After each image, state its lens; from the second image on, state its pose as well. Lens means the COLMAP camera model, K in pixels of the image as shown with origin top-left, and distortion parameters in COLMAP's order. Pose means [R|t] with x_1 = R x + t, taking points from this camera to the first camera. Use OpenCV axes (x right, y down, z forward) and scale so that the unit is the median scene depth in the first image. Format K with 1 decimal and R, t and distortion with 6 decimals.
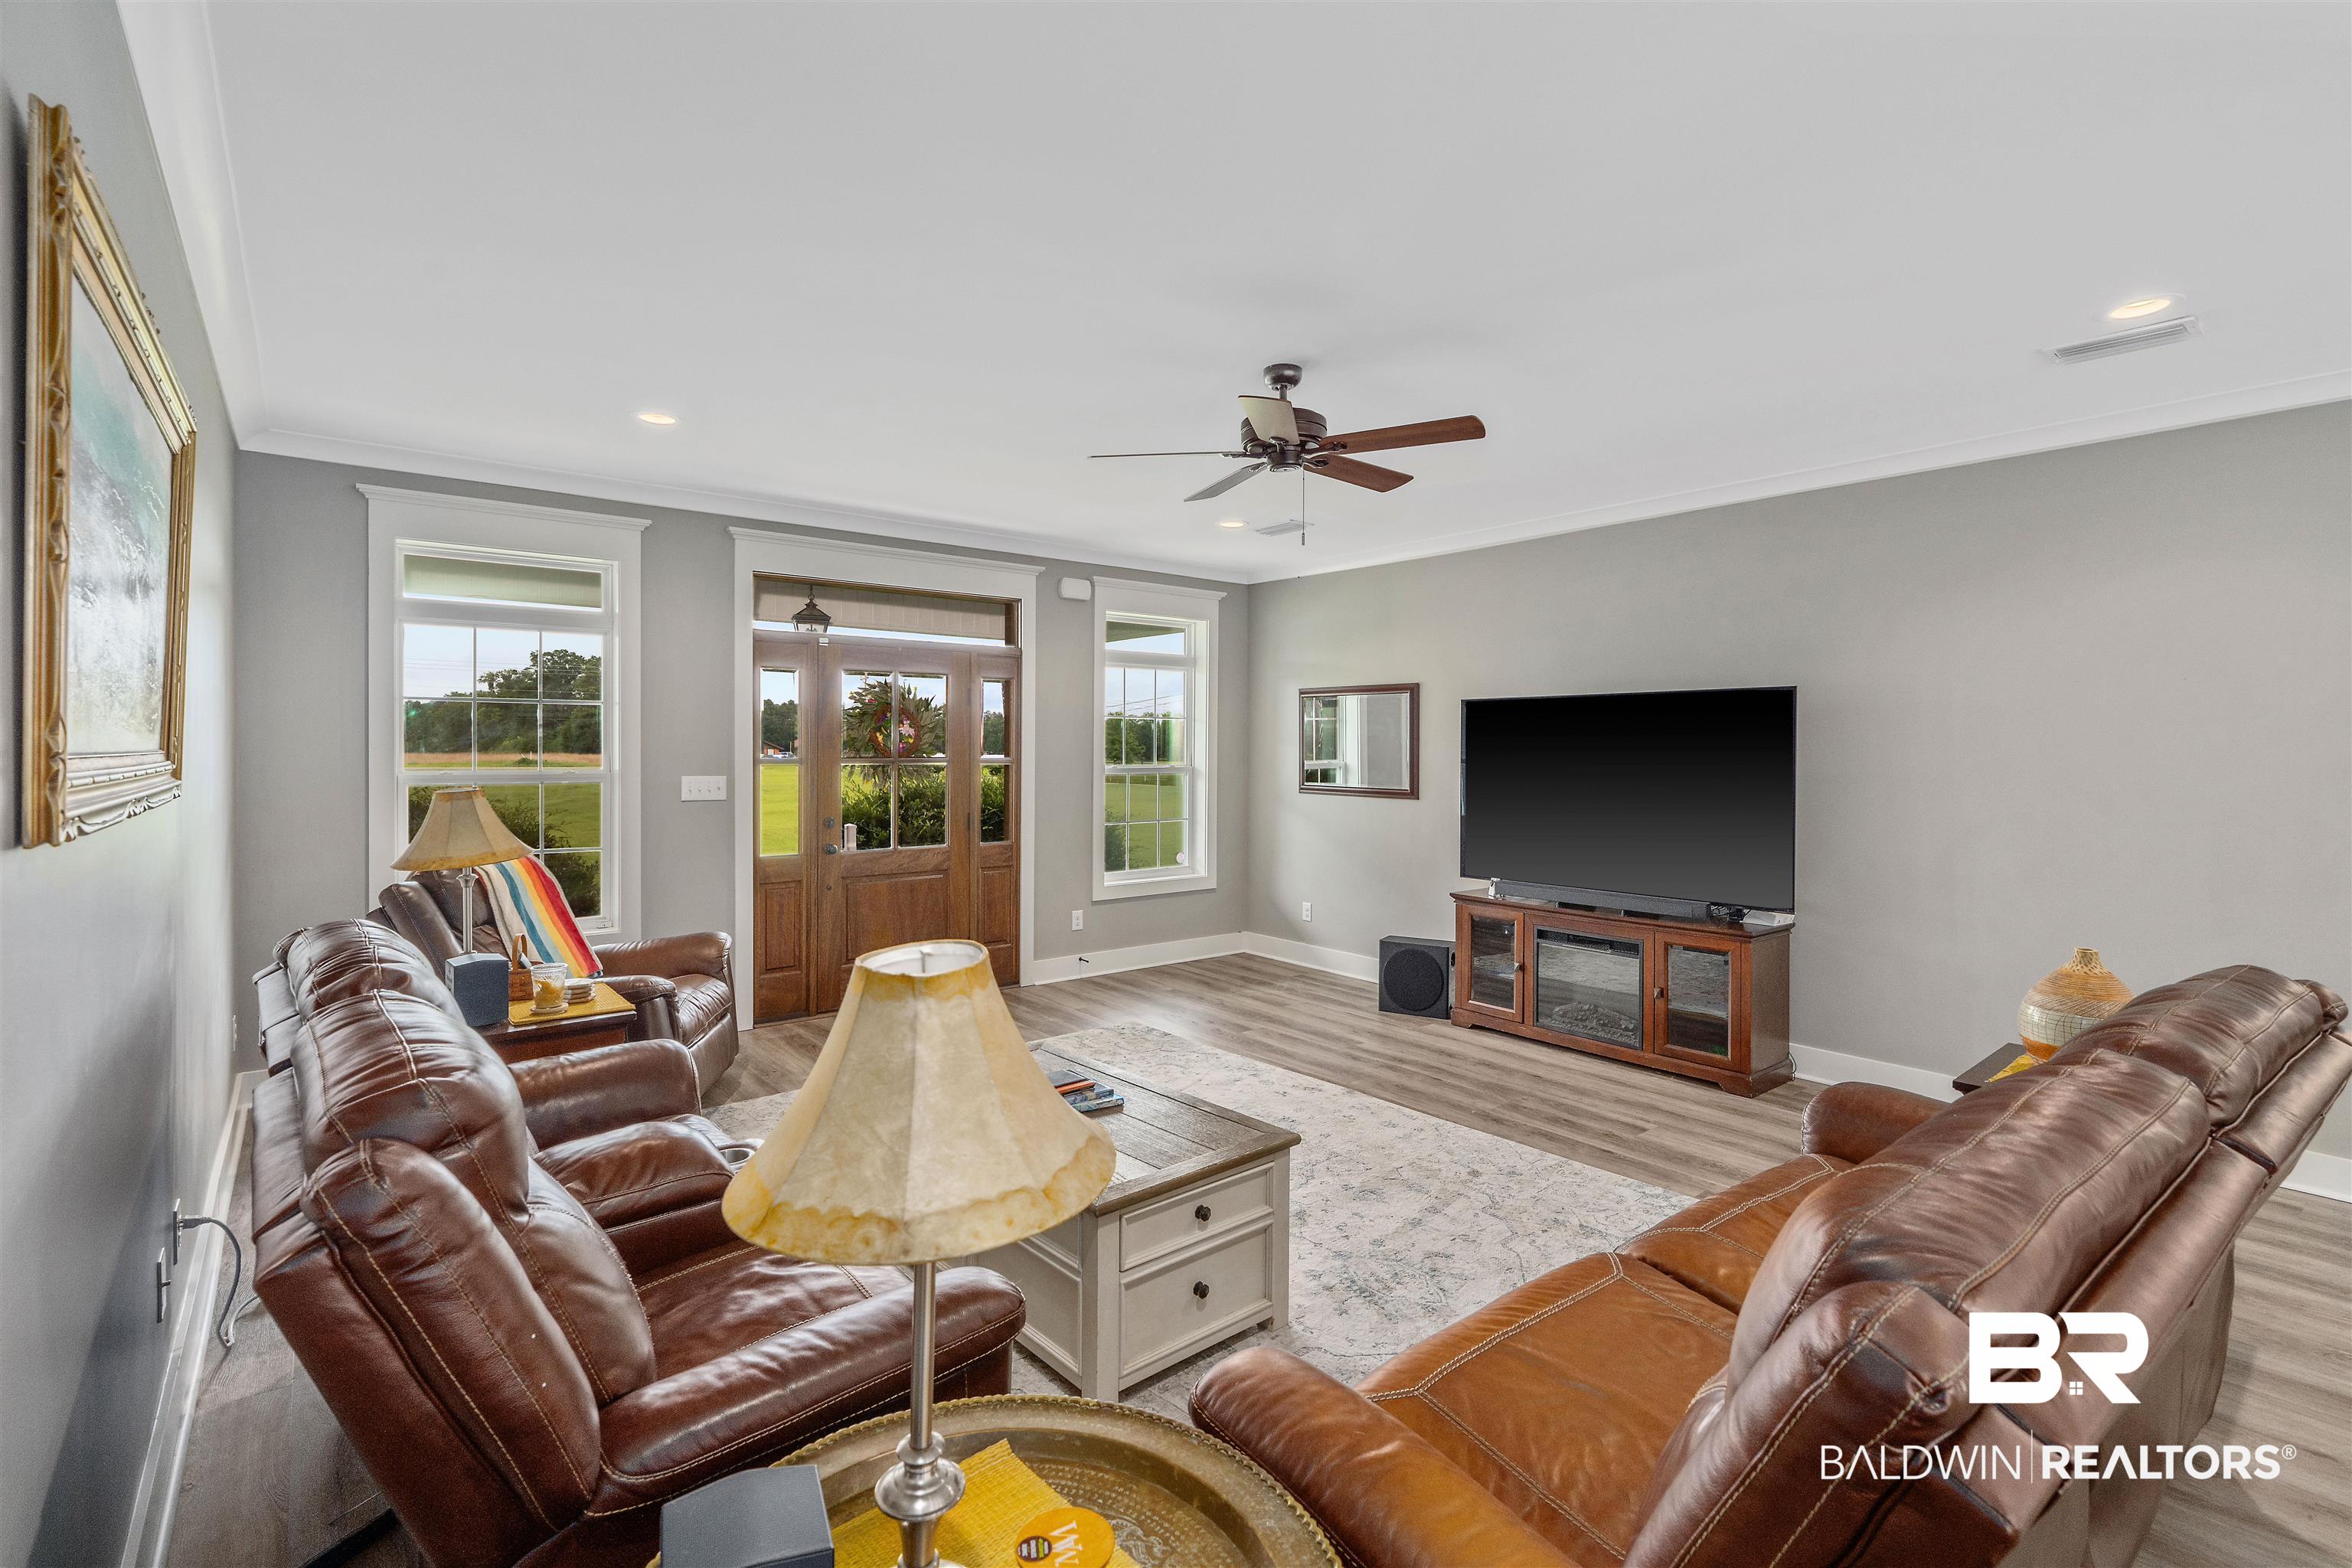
lens RADIAL K [[1061.8, 0, 1256.2], [0, 1061.8, 765.4], [0, 0, 1]] dist [-0.016354, -0.000170]
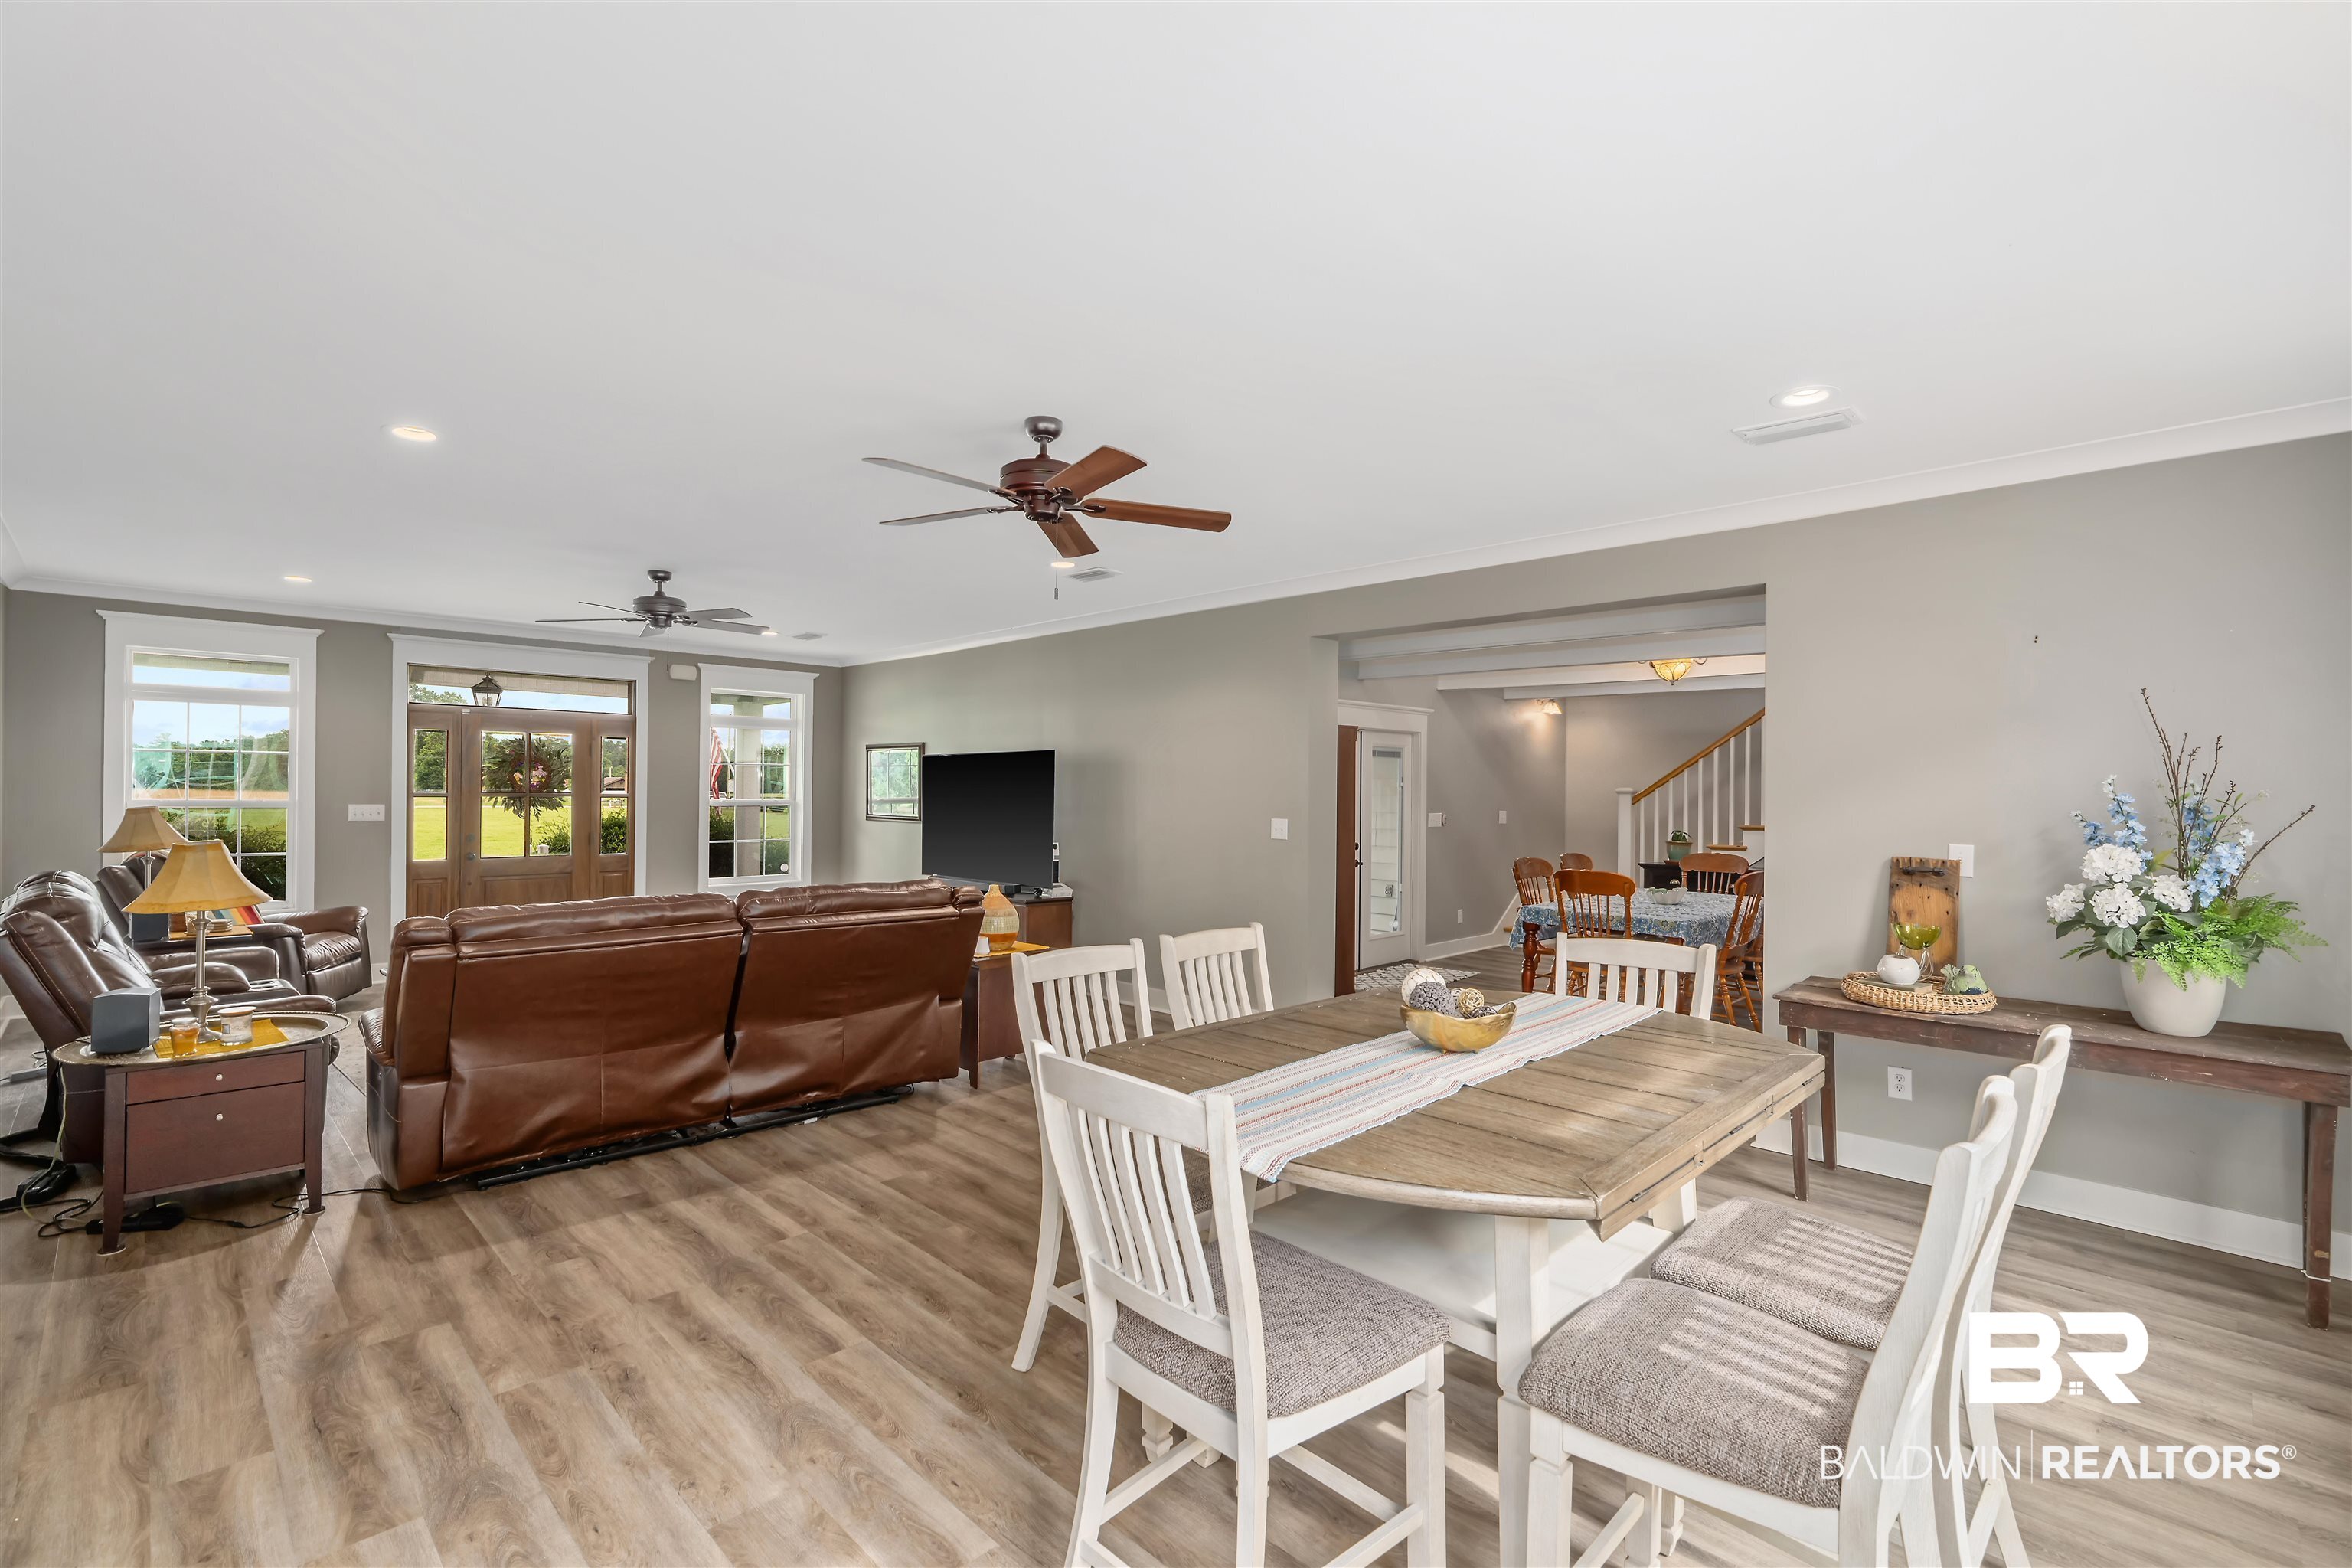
lens RADIAL K [[1047.3, 0, 1176.0], [0, 1047.3, 784.0], [0, 0, 1]] dist [0.033950, -0.000070]
pose [[0.999052, 0.002247, 0.043482, 0.527481], [-0.001364, 0.999793, -0.020320, 0.010344], [-0.043519, 0.020242, 0.998848, -0.518798]]
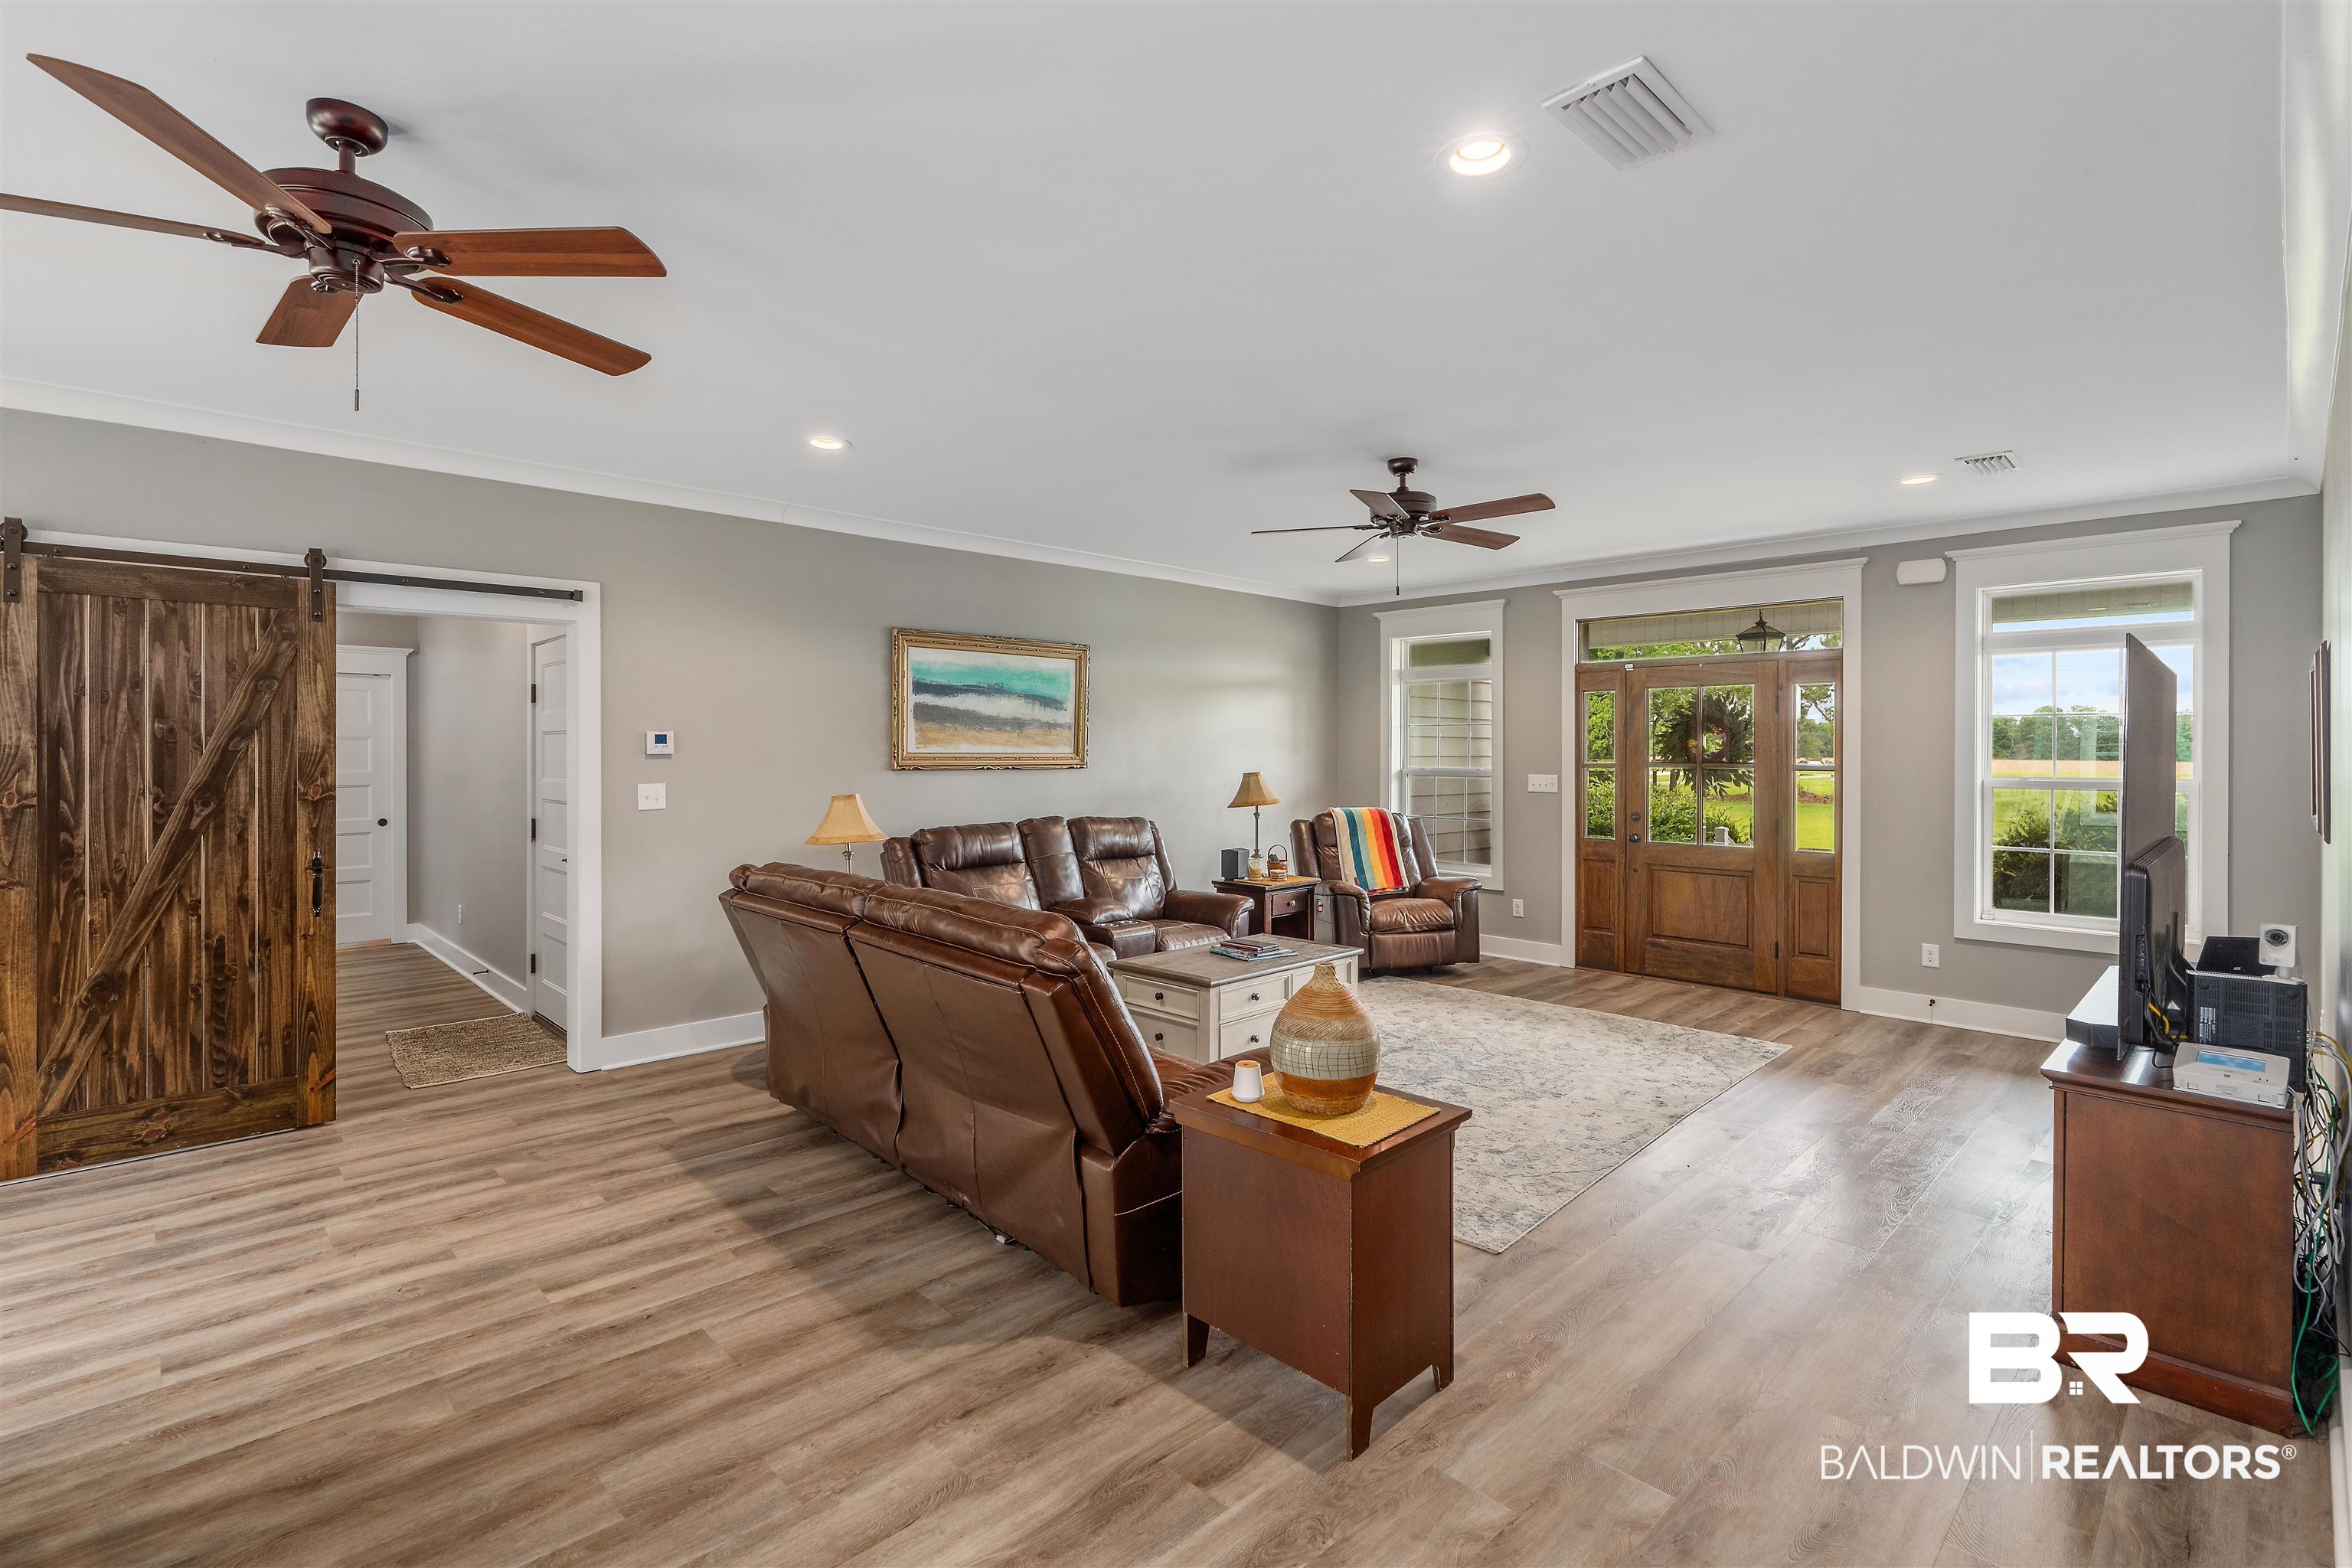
lens RADIAL K [[1073.0, 0, 1105.4], [0, 1073.0, 753.6], [0, 0, 1]] dist [-0.002215, -0.000191]
pose [[0.032182, -0.002626, -0.999479, 0.862152], [-0.020602, 0.999782, -0.003290, -0.000800], [0.999270, 0.020697, 0.032120, 0.386316]]
